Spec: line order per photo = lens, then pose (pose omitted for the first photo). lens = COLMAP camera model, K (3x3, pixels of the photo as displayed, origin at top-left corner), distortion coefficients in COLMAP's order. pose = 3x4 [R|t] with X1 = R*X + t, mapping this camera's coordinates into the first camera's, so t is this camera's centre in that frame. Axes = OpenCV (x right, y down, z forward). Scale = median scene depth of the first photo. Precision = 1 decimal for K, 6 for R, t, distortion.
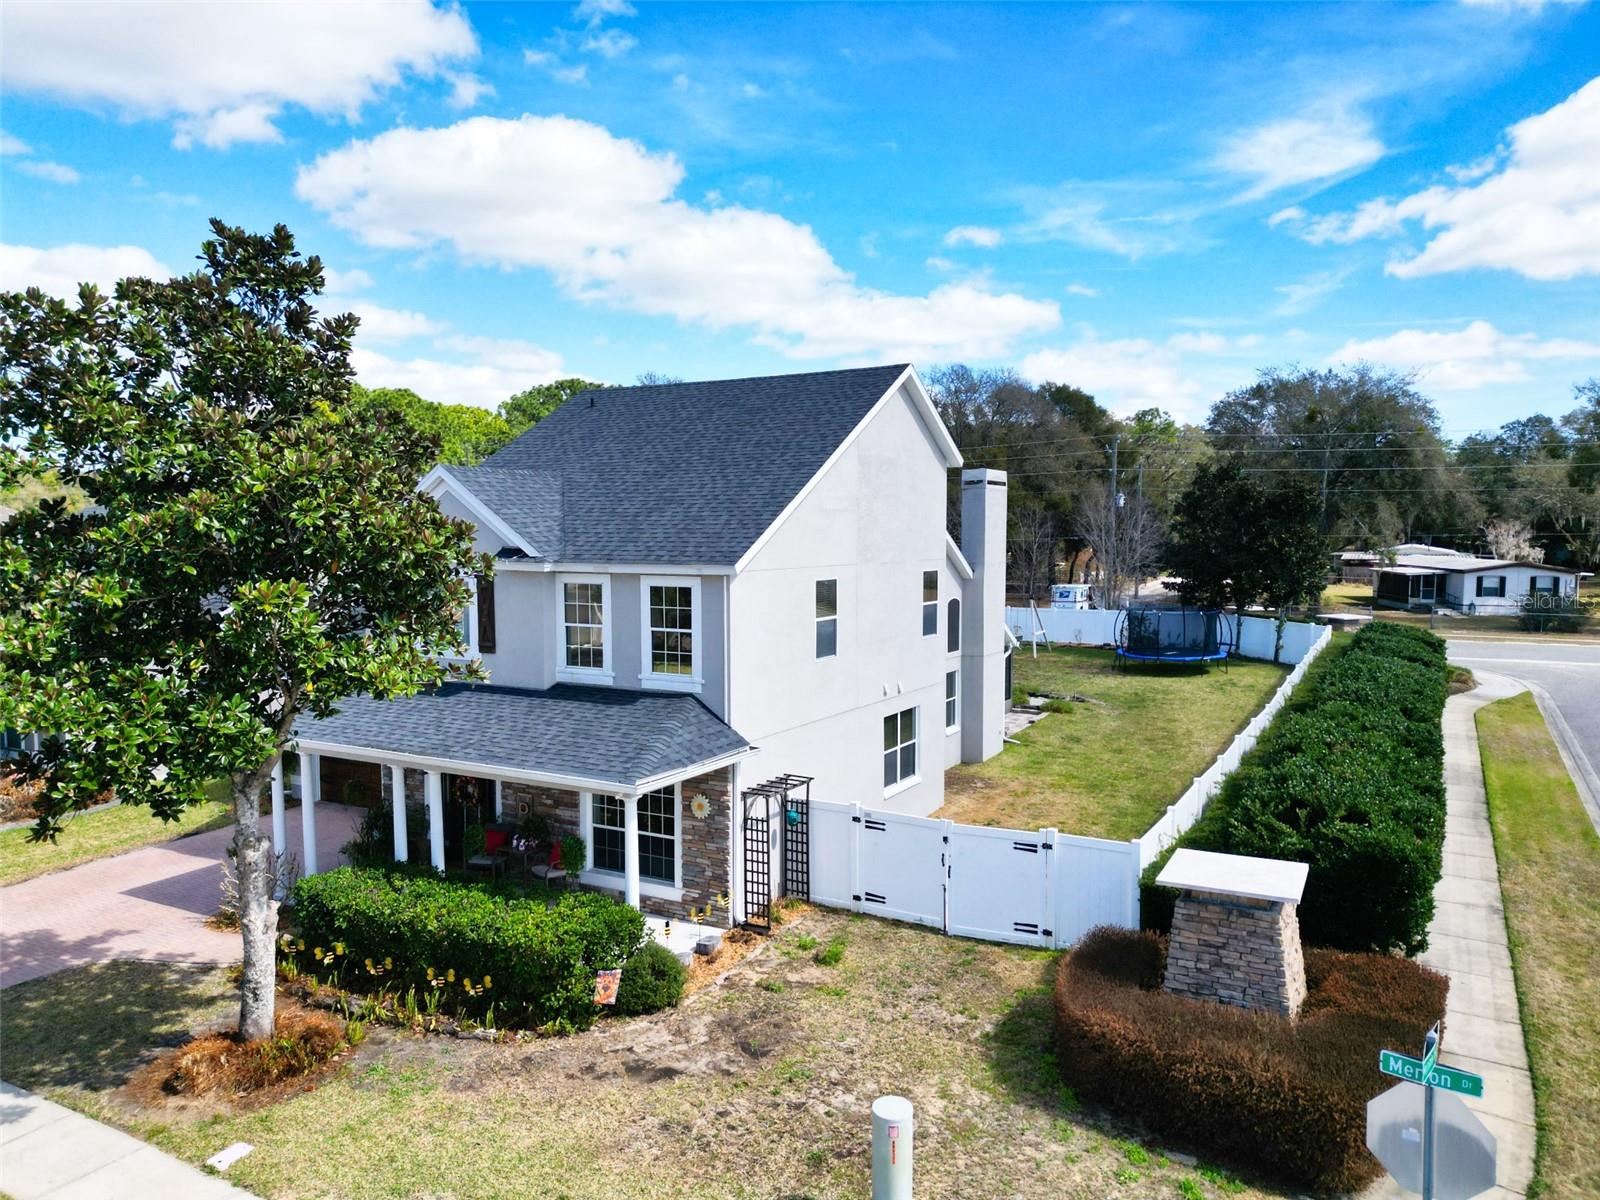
lens RADIAL K [[1120.8, 0, 806.4], [0, 1120.8, 594.4], [0, 0, 1]] dist [0.029182, -0.006669]
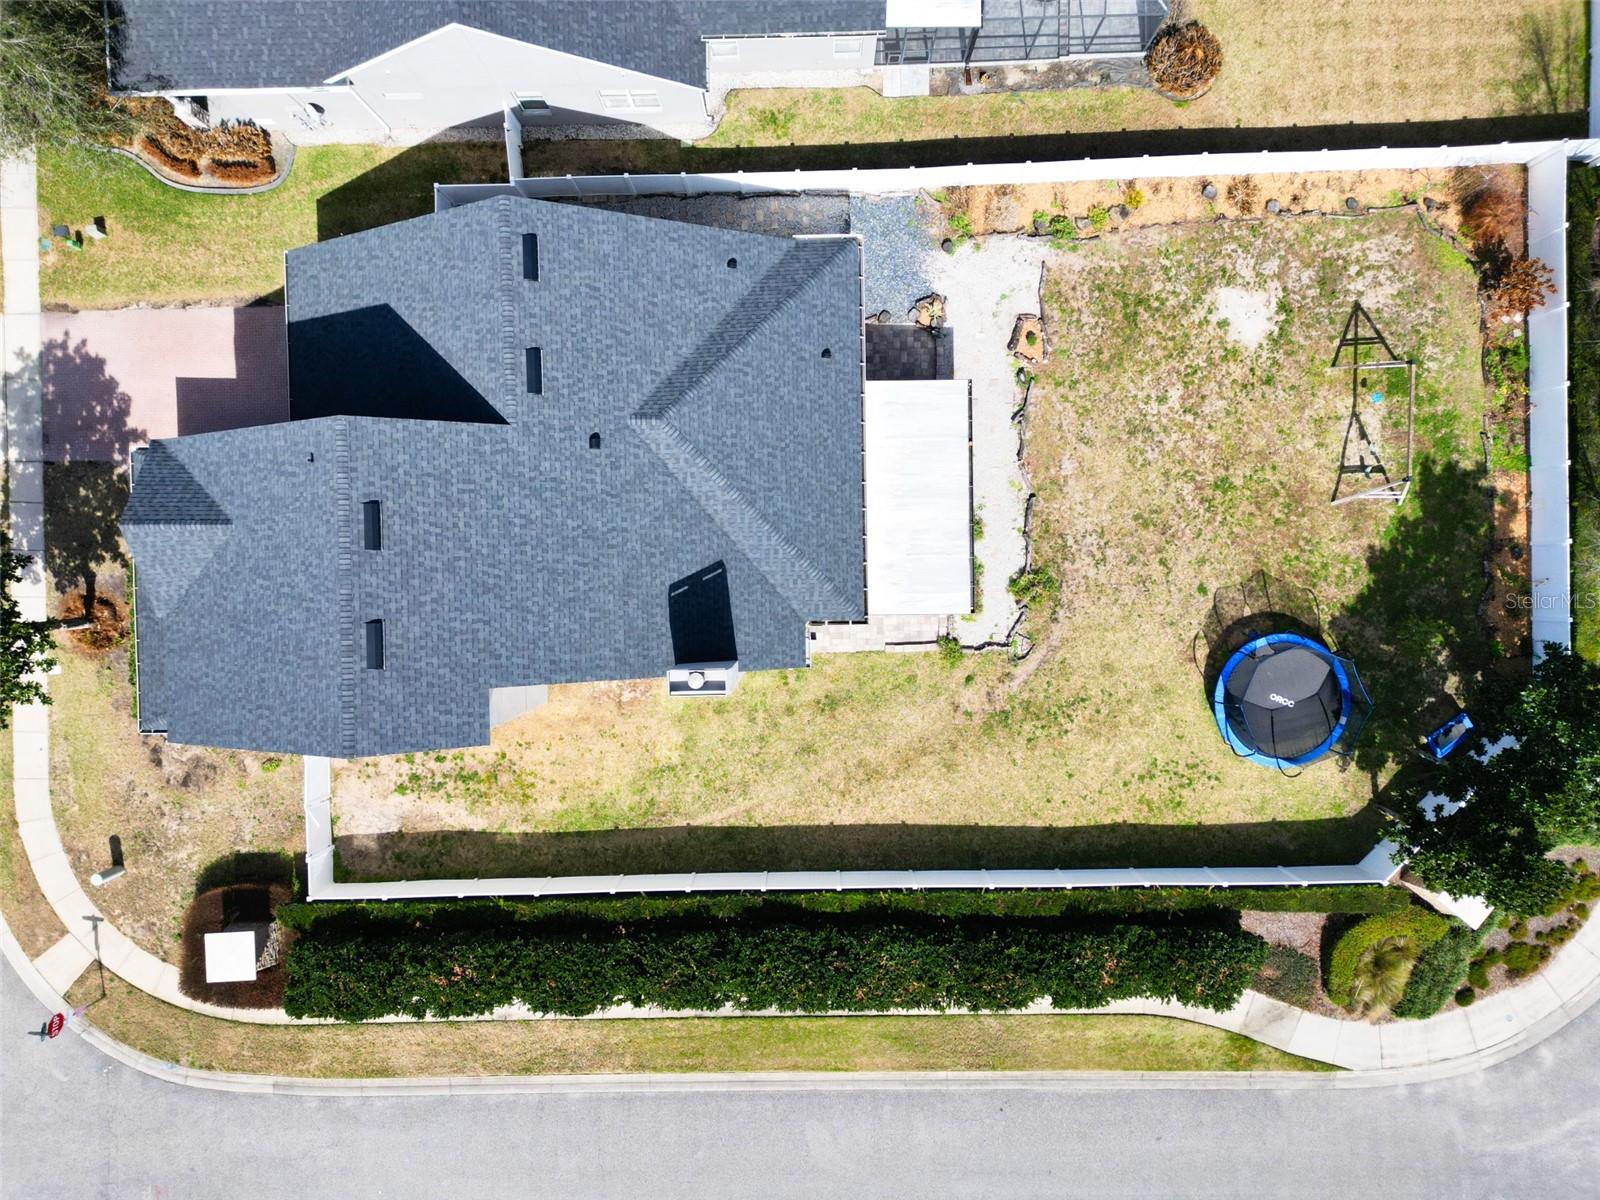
lens RADIAL K [[1117.3, 0, 796.7], [0, 1117.3, 603.7], [0, 0, 1]] dist [0.060031, -0.051031]
pose [[0.506146, 0.862417, 0.007293, 0.246491], [-0.040113, 0.015093, 0.999081, -1.903126], [0.861514, -0.505974, 0.042234, 1.892648]]
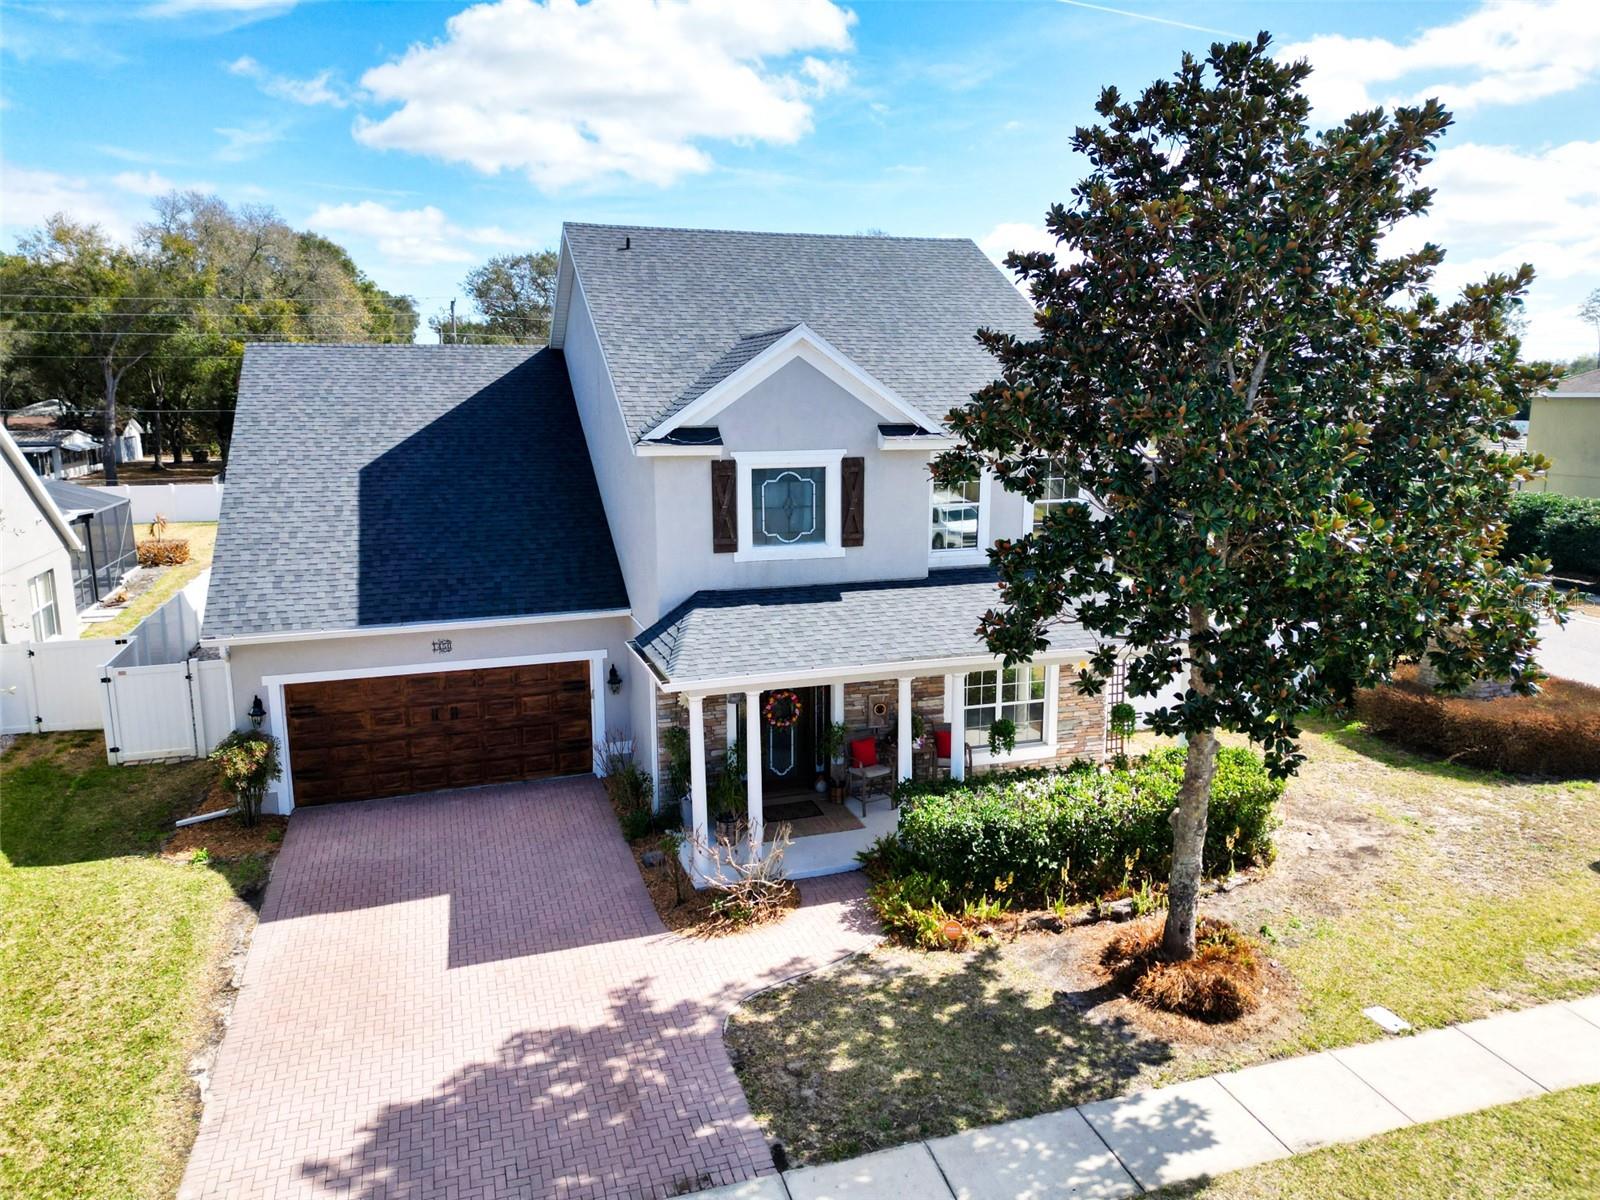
lens RADIAL K [[1117.3, 0, 796.7], [0, 1117.3, 603.7], [0, 0, 1]] dist [0.060031, -0.051031]
pose [[0.673399, -0.139967, 0.725908, -1.077963], [0.049054, 0.988209, 0.145038, -0.036471], [-0.737650, -0.062060, 0.672325, 0.501174]]
